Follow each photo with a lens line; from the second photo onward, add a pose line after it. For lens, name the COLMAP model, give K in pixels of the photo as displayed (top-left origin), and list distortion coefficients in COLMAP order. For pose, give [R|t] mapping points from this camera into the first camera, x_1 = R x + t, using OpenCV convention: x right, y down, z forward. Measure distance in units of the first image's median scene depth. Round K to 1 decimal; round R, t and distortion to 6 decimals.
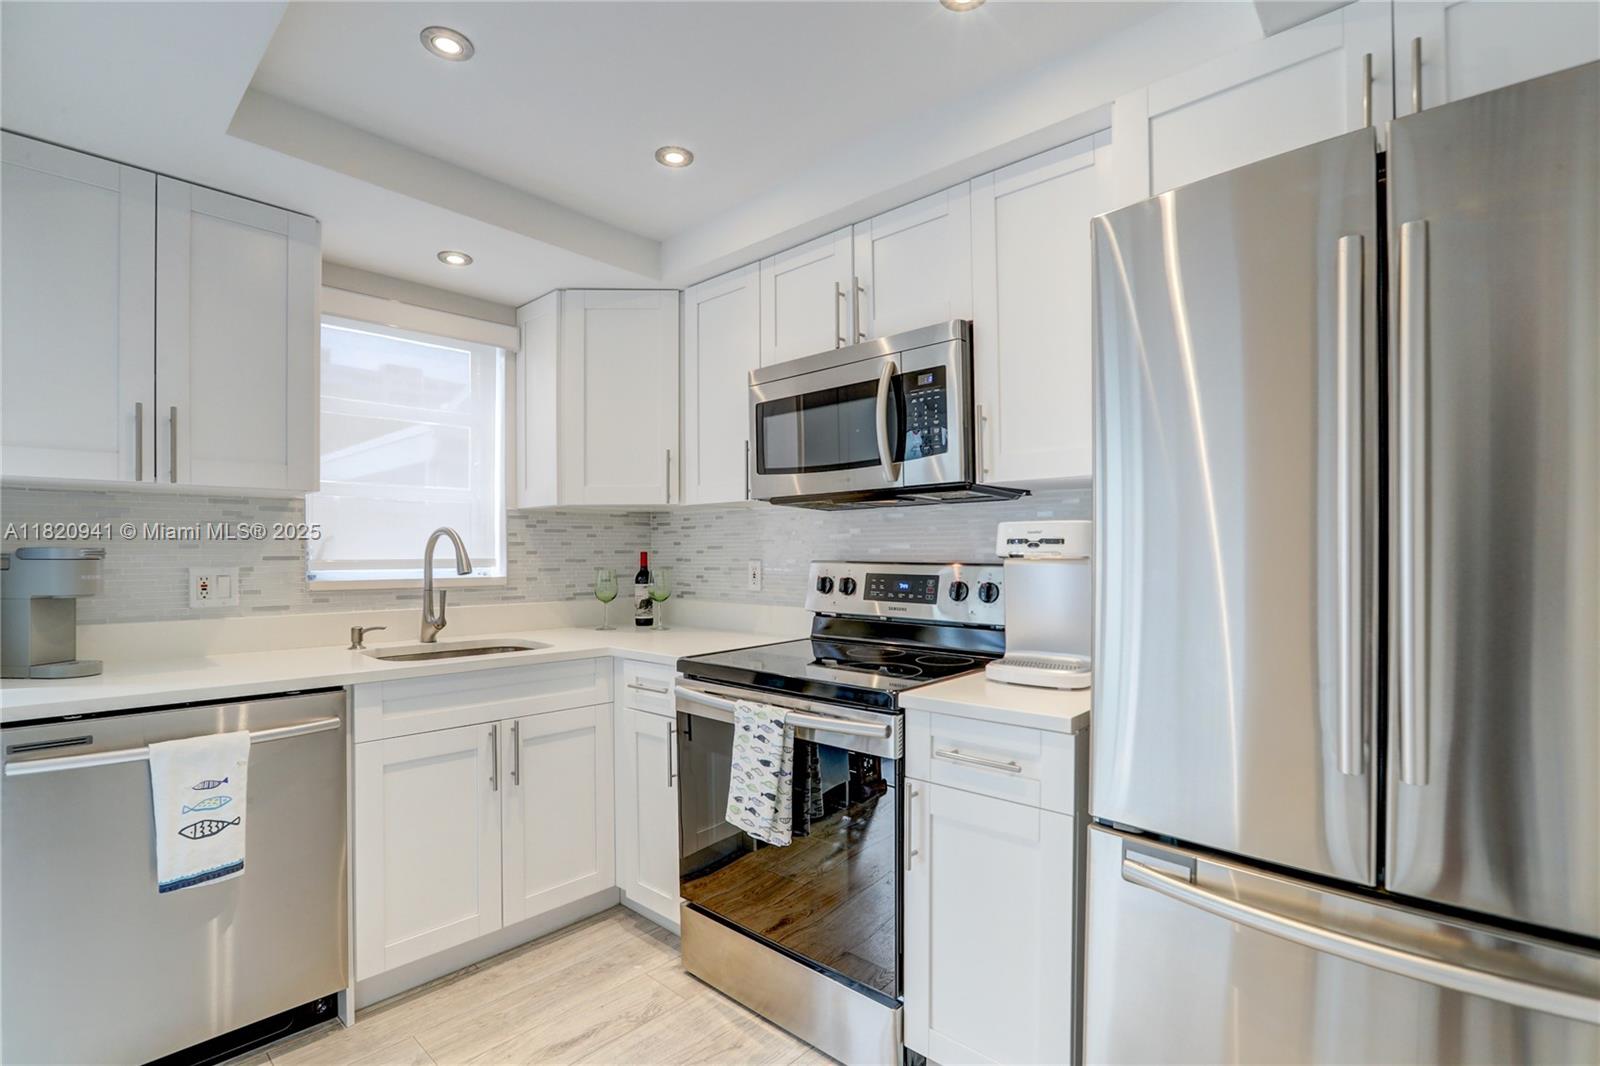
lens RADIAL K [[724.0, 0, 804.4], [0, 724.0, 542.8], [0, 0, 1]] dist [-0.003153, -0.000067]
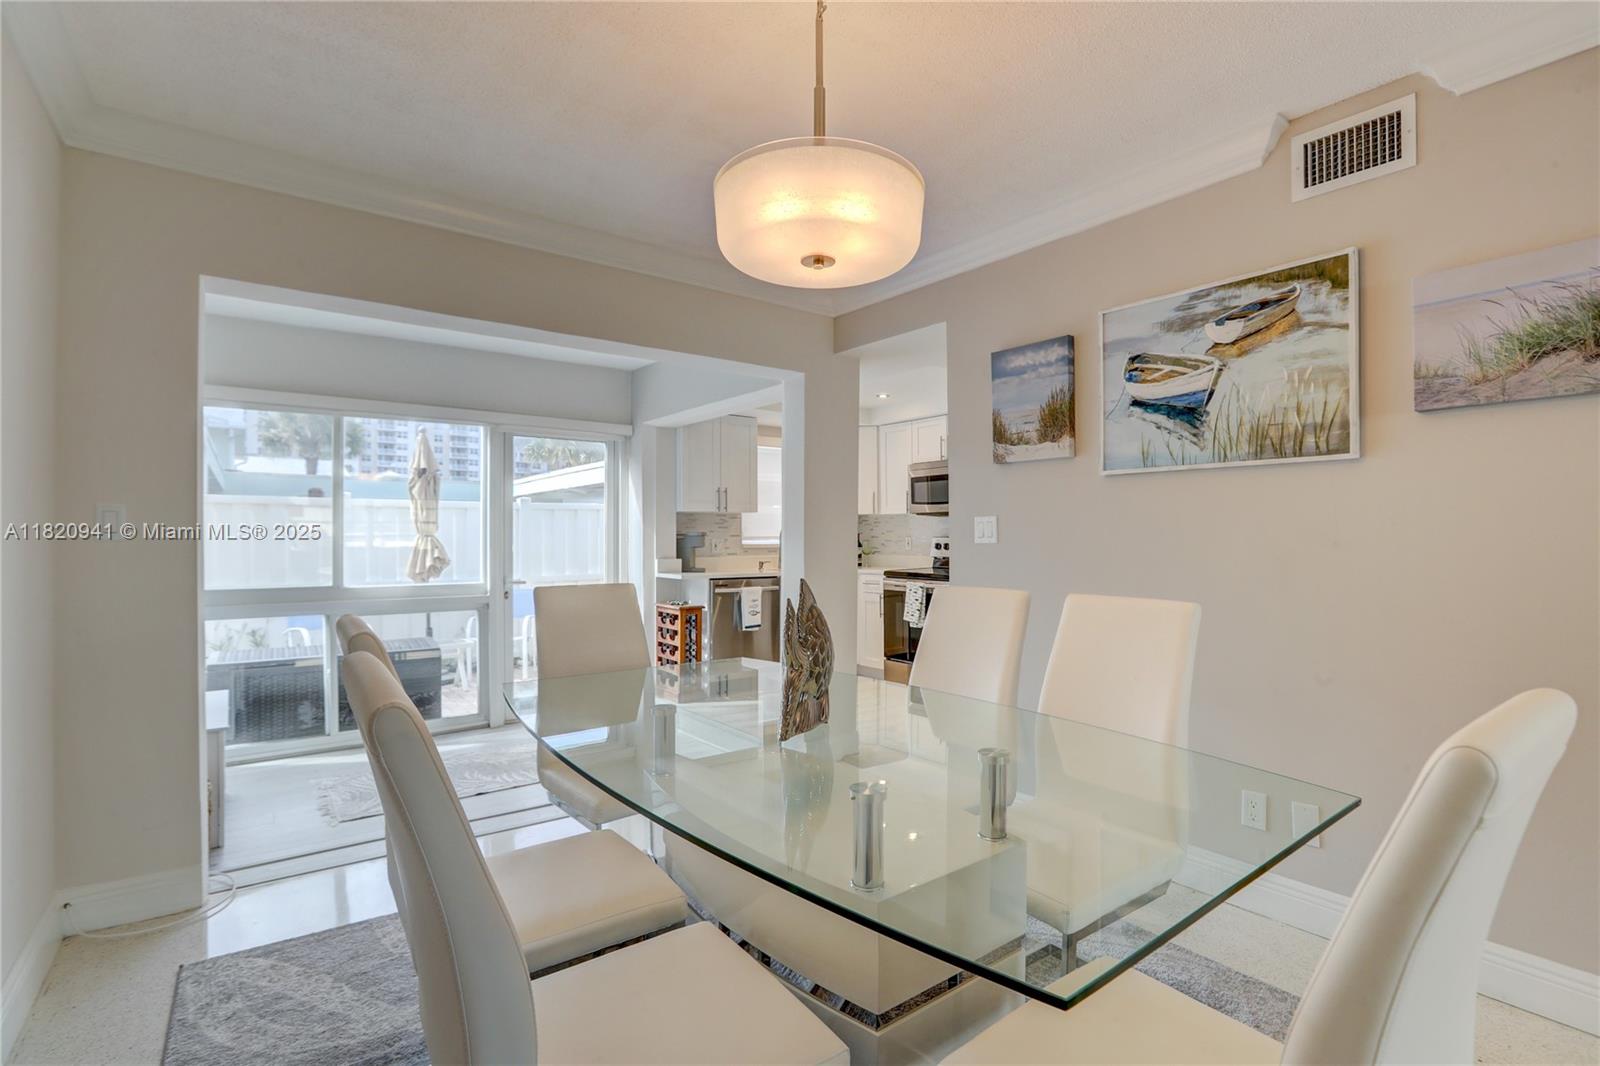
lens RADIAL K [[724.0, 0, 794.8], [0, 724.0, 530.5], [0, 0, 1]] dist [-0.003153, -0.000067]
pose [[0.981833, -0.001744, -0.189738, 0.018702], [0.002328, 0.999993, 0.002857, -0.006552], [0.189732, -0.003247, 0.981831, -1.736480]]
